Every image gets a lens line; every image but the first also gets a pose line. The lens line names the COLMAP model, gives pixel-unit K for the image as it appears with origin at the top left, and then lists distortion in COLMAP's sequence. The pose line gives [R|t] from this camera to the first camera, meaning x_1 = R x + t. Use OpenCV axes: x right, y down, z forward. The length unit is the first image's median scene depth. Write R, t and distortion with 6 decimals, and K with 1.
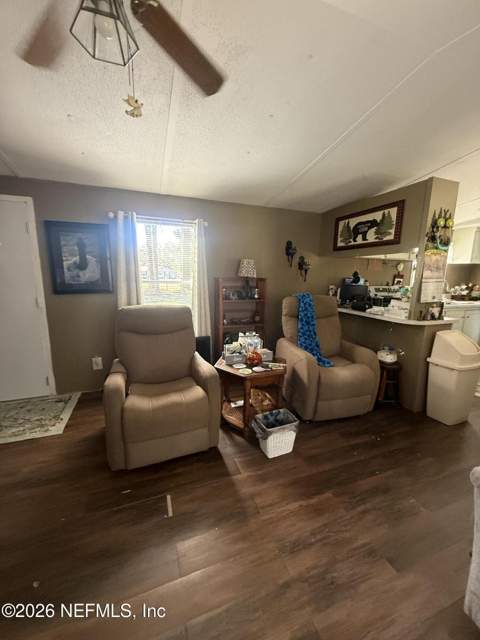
lens RADIAL K [[256.0, 0, 243.4], [0, 256.0, 318.2], [0, 0, 1]] dist [0.001574, -0.000435]
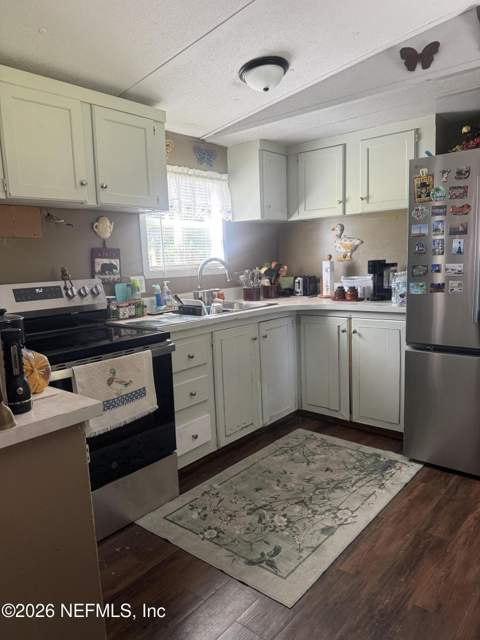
lens RADIAL K [[450.9, 0, 243.0], [0, 450.9, 323.1], [0, 0, 1]] dist [0.052743, -0.073593]
pose [[0.869551, -0.115315, 0.480191, 0.414445], [0.130338, 0.991467, 0.002073, -0.031036], [-0.476333, 0.060784, 0.877162, 0.289233]]
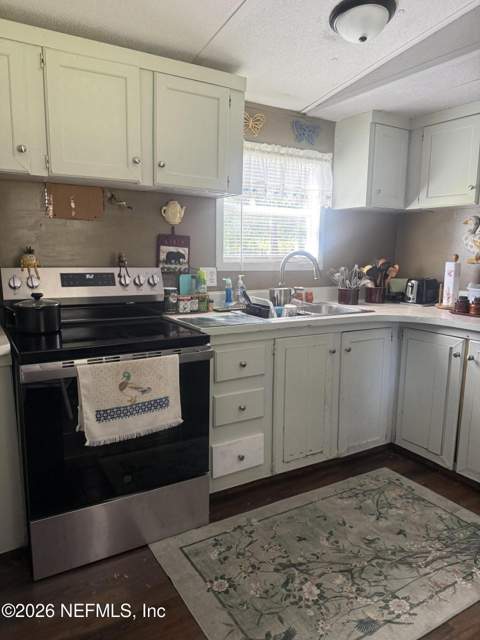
lens RADIAL K [[450.9, 0, 239.5], [0, 450.9, 323.2], [0, 0, 1]] dist [0.052743, -0.073593]
pose [[0.983833, -0.026906, 0.177053, 0.539979], [0.028242, 0.999588, -0.005030, -0.039656], [-0.176845, 0.009949, 0.984188, 0.343794]]
